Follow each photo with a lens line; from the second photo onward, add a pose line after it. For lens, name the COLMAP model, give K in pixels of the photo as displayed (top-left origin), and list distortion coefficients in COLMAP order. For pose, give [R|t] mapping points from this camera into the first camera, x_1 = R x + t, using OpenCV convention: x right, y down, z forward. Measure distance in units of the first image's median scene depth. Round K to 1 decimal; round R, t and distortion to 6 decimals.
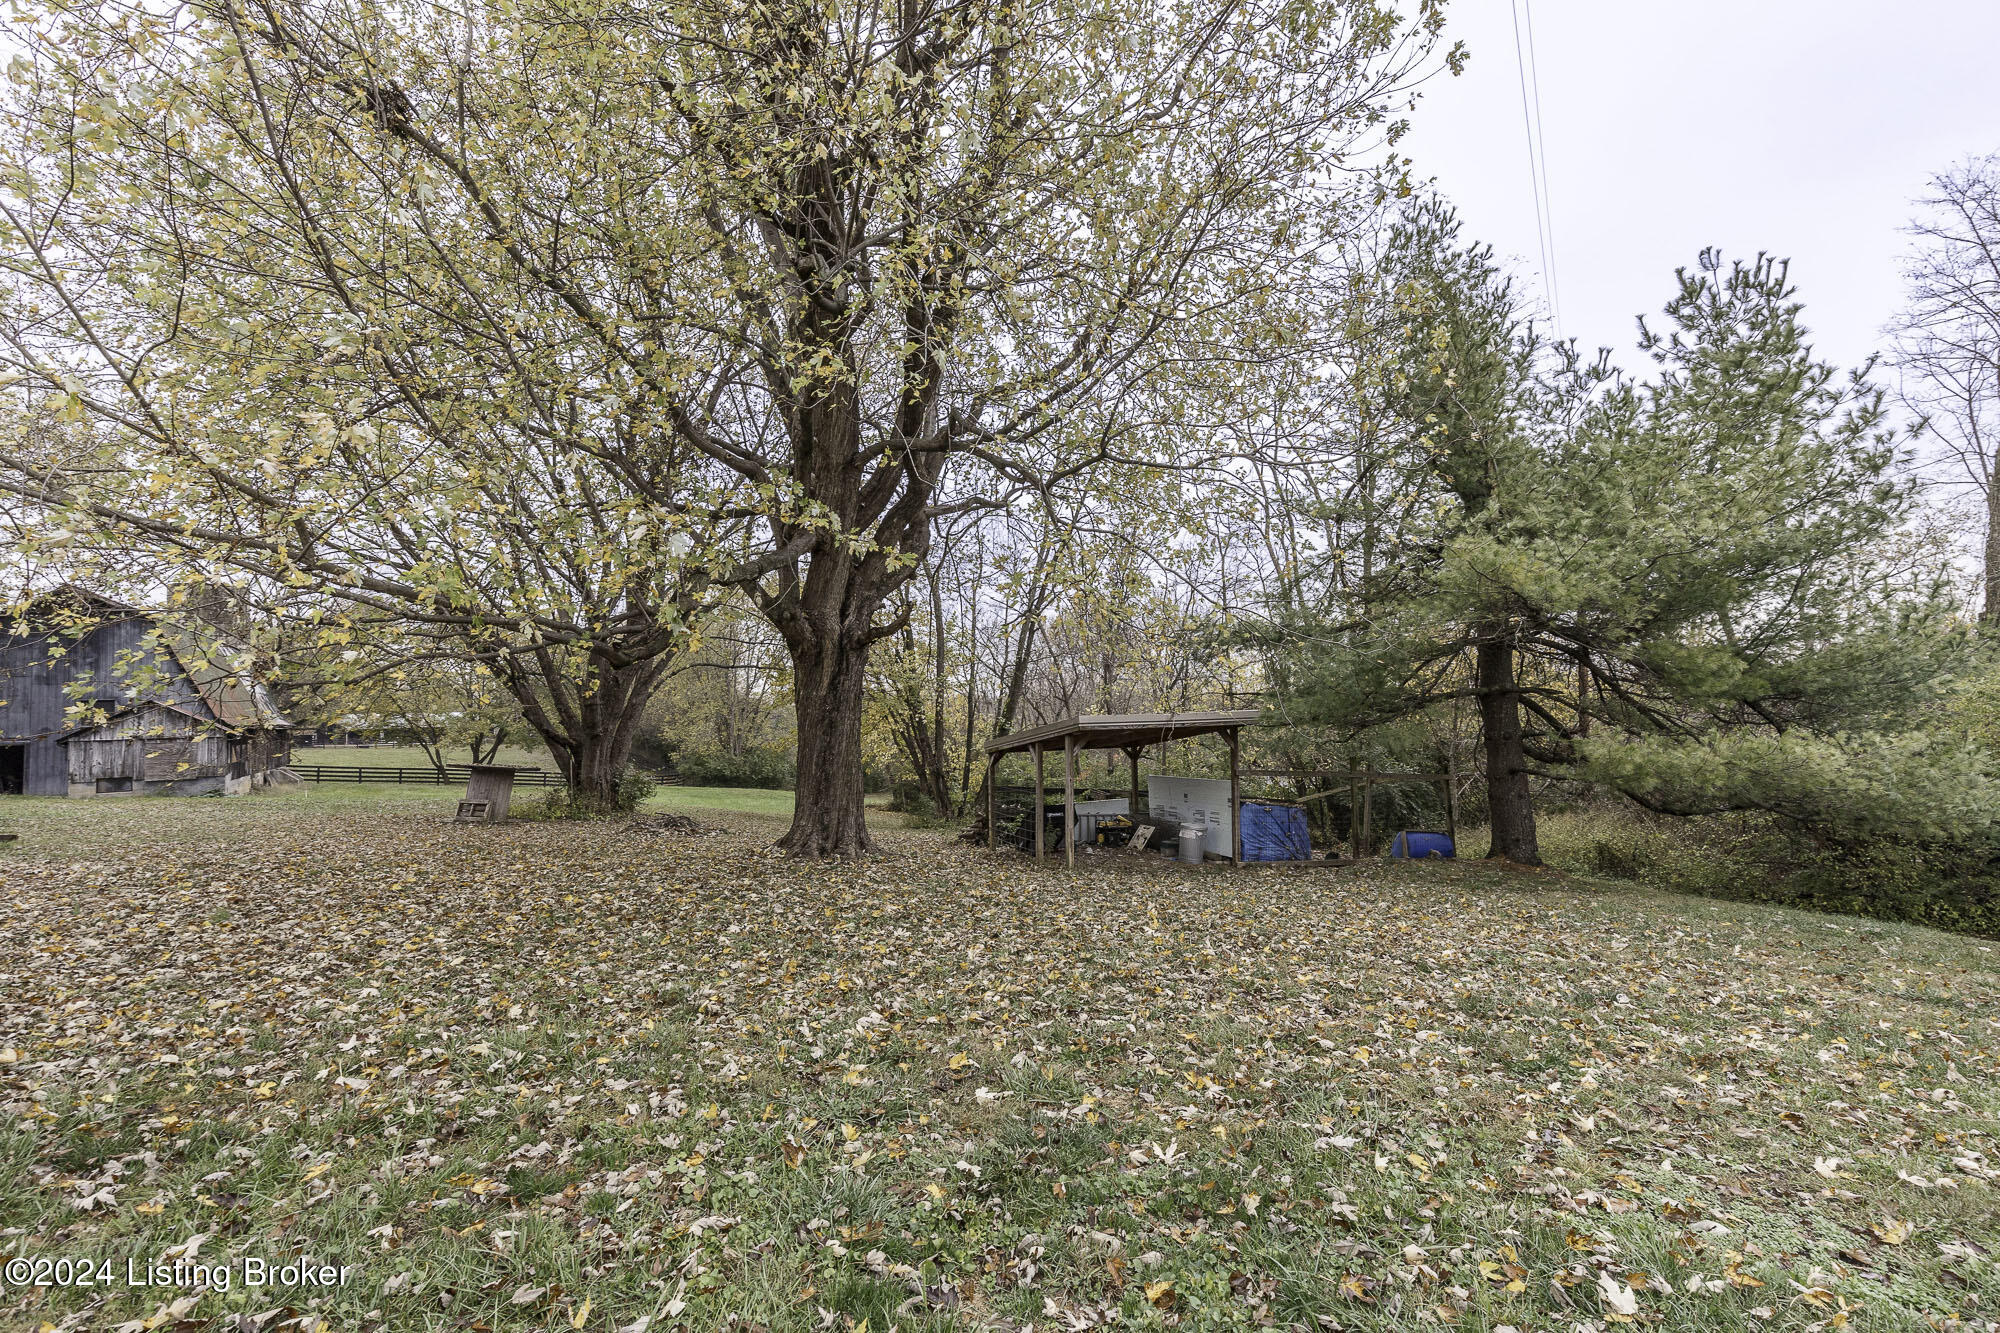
lens RADIAL K [[915.6, 0, 994.5], [0, 915.6, 663.2], [0, 0, 1]] dist [0.009999, -0.004259]
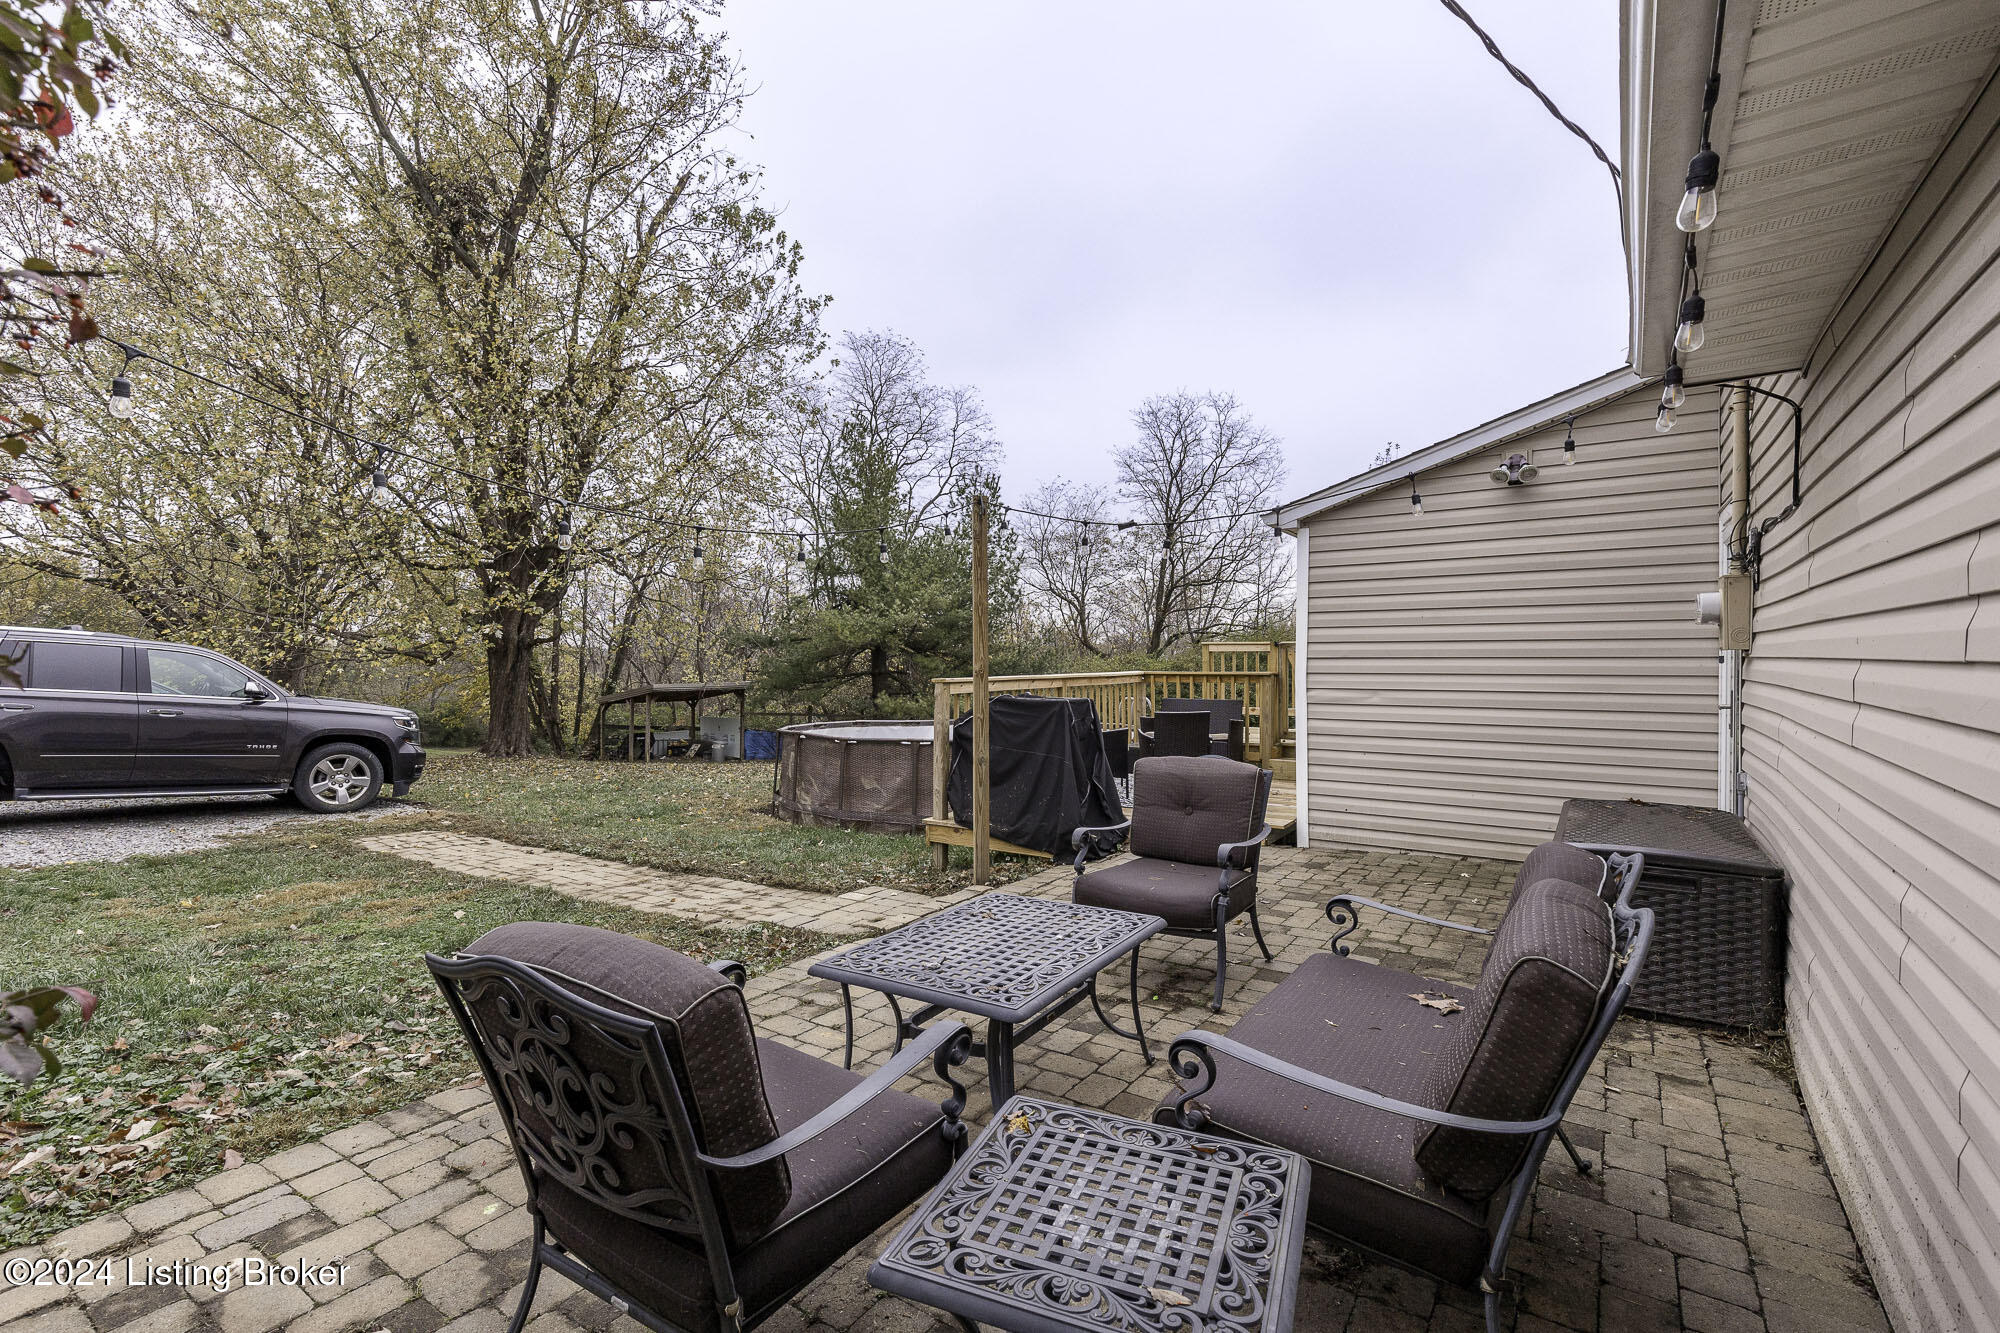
lens RADIAL K [[915.6, 0, 994.5], [0, 915.6, 663.2], [0, 0, 1]] dist [0.009999, -0.004259]
pose [[0.918500, 0.014389, 0.395158, -0.009024], [-0.033404, 0.998589, 0.041284, -0.073232], [-0.394007, -0.051119, 0.917685, -0.855769]]
